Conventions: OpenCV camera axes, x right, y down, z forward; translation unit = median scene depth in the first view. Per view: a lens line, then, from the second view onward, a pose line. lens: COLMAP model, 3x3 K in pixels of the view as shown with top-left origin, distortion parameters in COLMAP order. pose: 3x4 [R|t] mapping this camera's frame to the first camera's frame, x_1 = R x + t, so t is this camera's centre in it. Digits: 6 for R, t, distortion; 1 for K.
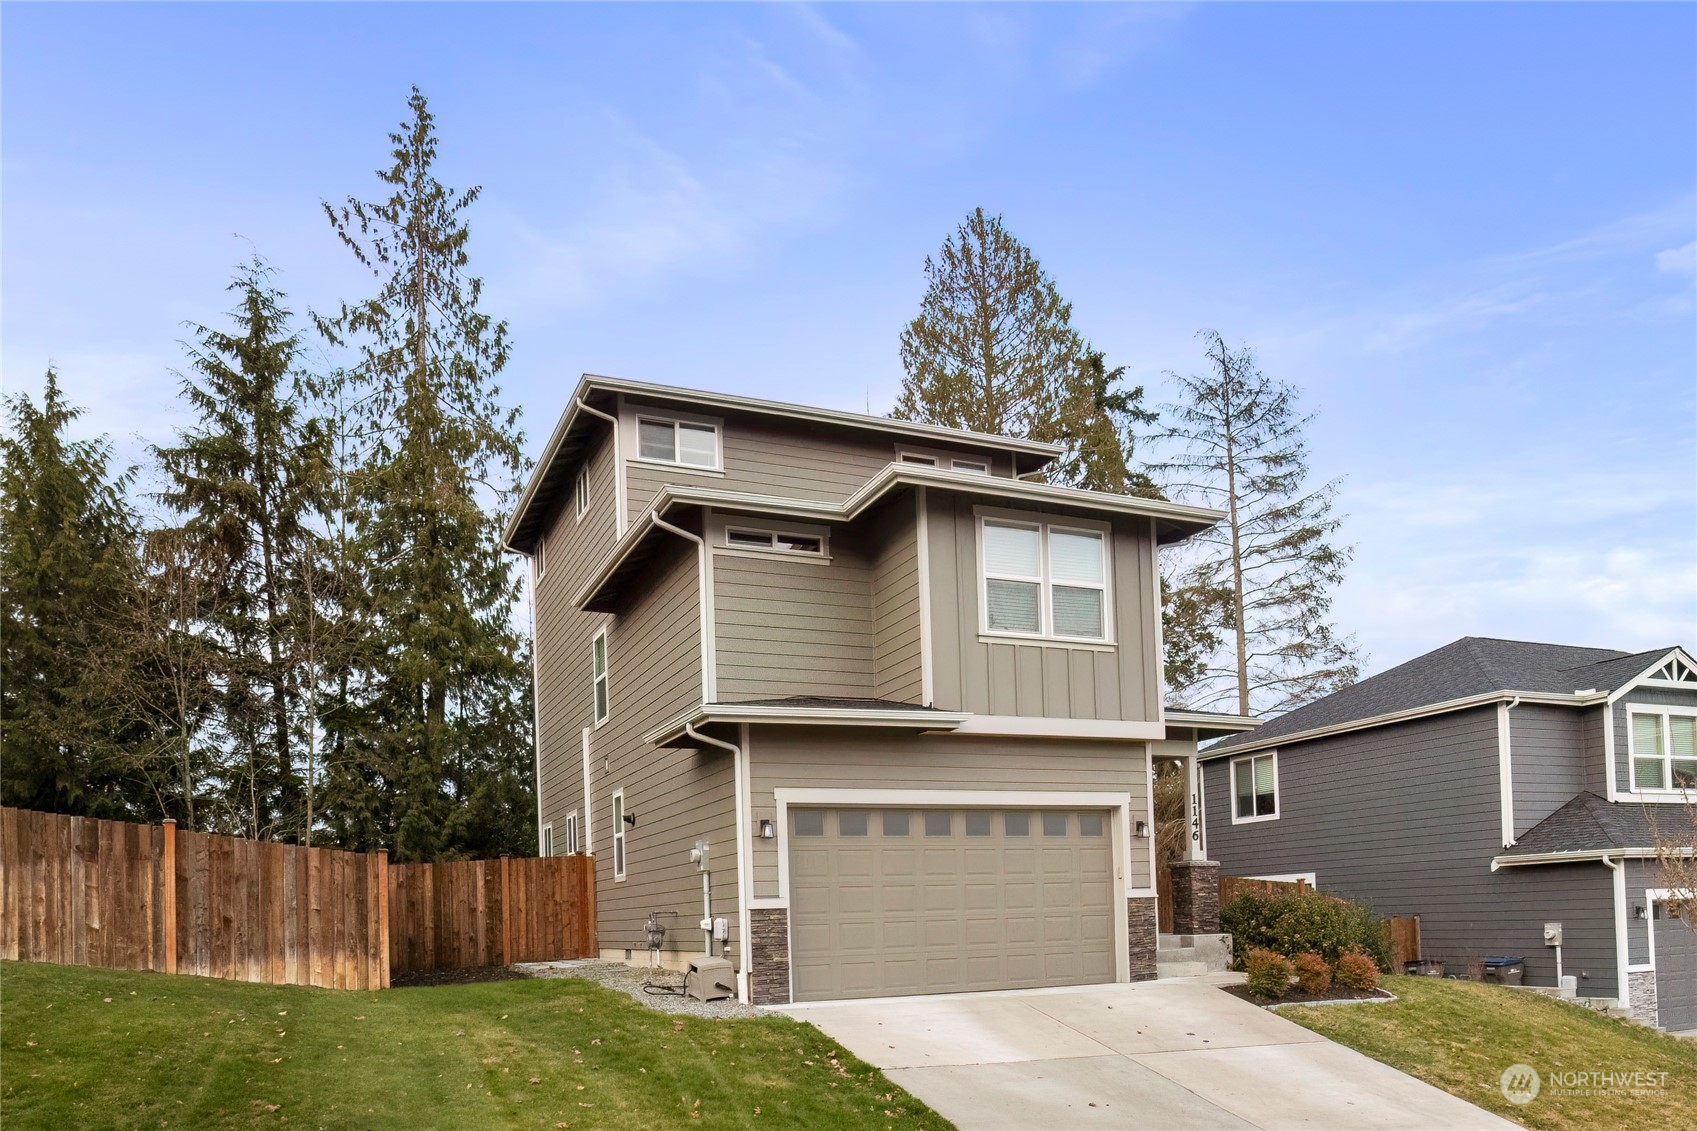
lens RADIAL K [[794.6, 0, 845.2], [0, 794.6, 614.3], [0, 0, 1]] dist [-0.000407, -0.000034]
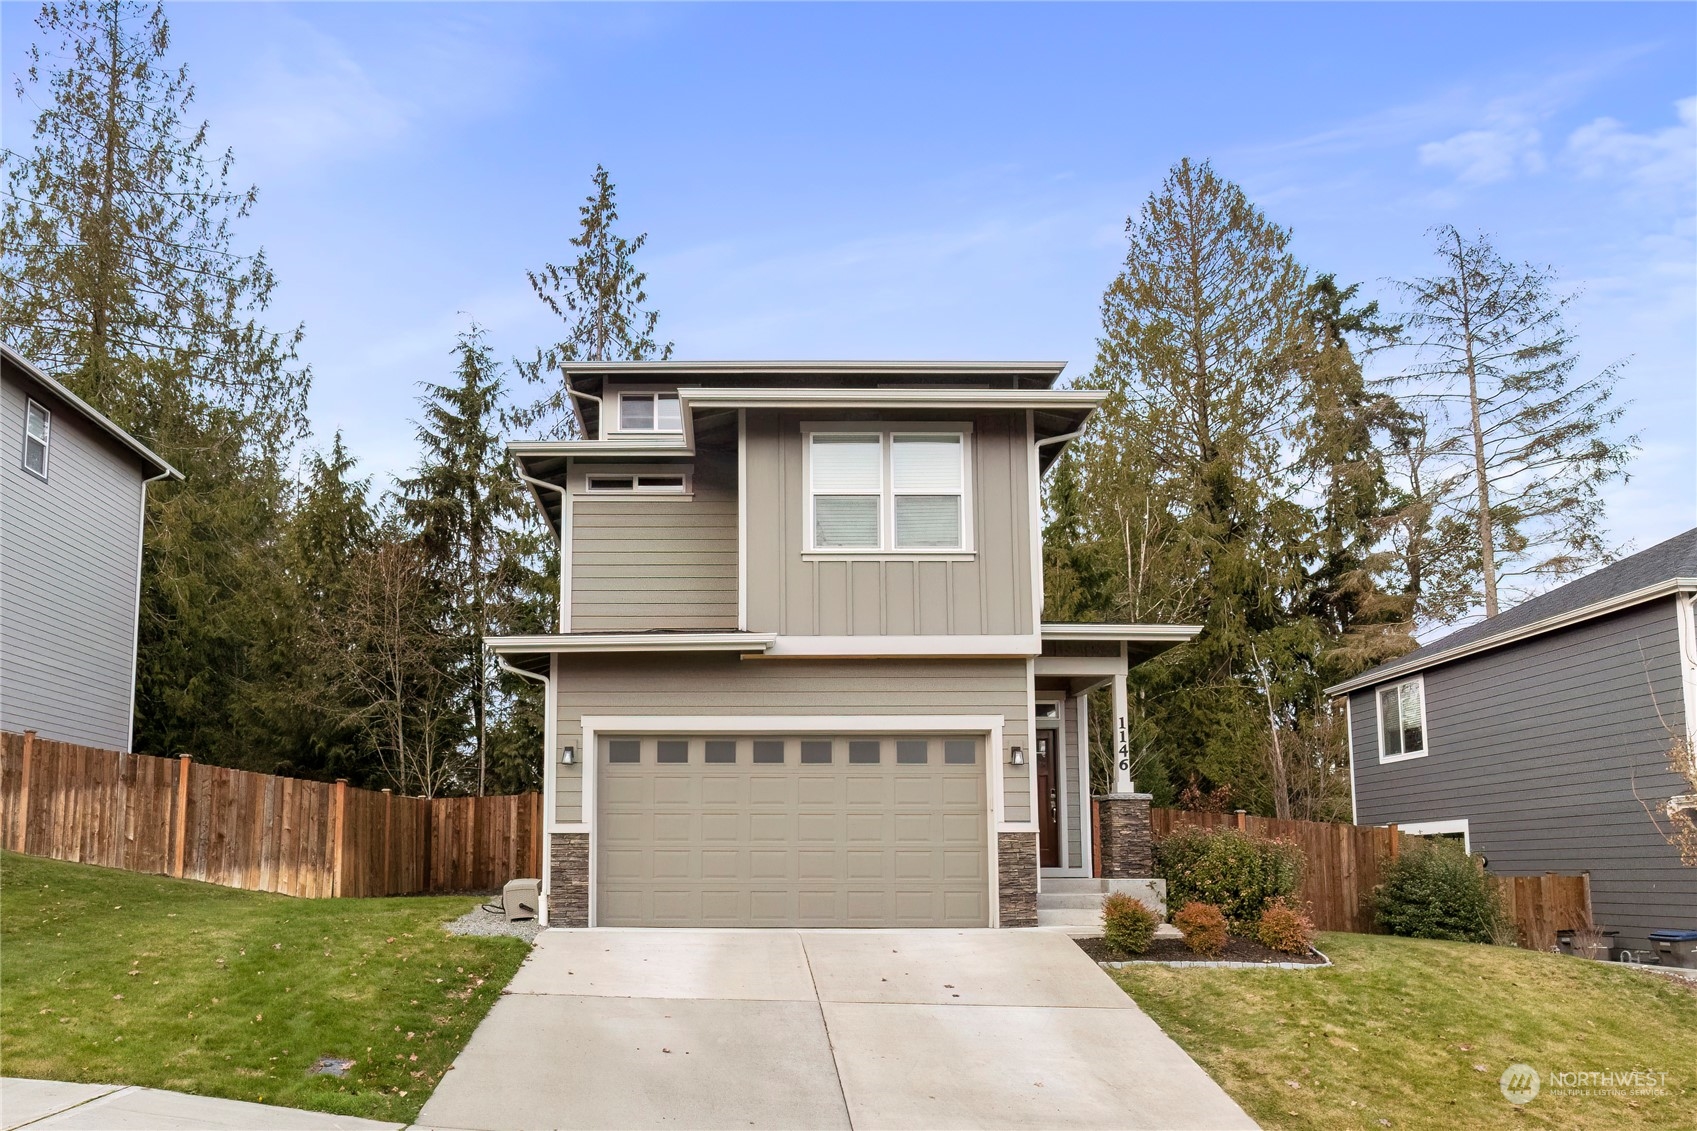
lens RADIAL K [[737.7, 0, 855.0], [0, 737.7, 560.0], [0, 0, 1]] dist [-0.000811, -0.000683]
pose [[0.955330, -0.087624, -0.282252, 0.449019], [0.079774, 0.996042, -0.039206, 0.068588], [0.284570, 0.014939, 0.958539, 0.148546]]
